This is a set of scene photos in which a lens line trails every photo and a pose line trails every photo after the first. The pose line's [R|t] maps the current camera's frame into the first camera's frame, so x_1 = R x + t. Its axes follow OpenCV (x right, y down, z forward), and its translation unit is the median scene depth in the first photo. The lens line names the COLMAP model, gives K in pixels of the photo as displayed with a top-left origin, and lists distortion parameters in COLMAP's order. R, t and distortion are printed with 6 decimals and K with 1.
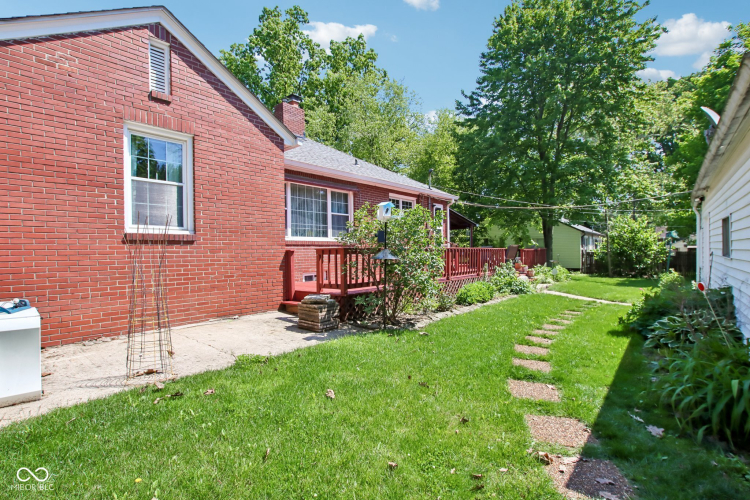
lens RADIAL K [[354.1, 0, 375.0], [0, 354.1, 250.0], [0, 0, 1]] dist [-0.013862, -0.000106]
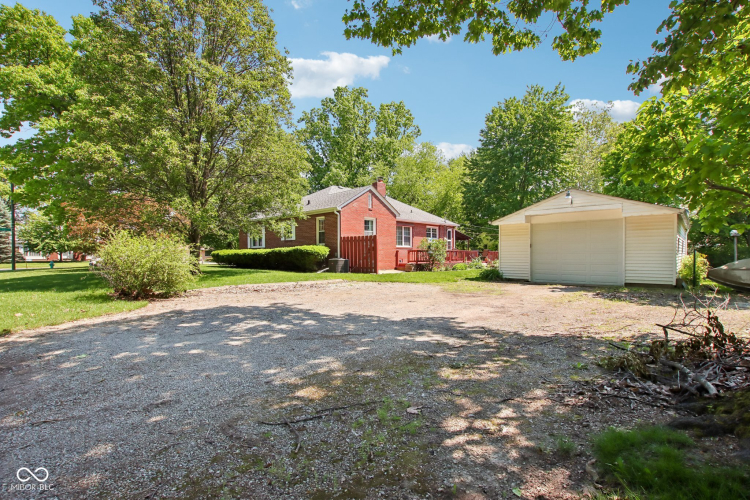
lens RADIAL K [[354.1, 0, 375.0], [0, 354.1, 250.0], [0, 0, 1]] dist [-0.013862, -0.000106]
pose [[0.998115, 0.016842, -0.059011, -0.146754], [-0.016952, 0.999855, -0.001352, 0.002272], [0.058980, 0.002350, 0.998256, -1.223849]]
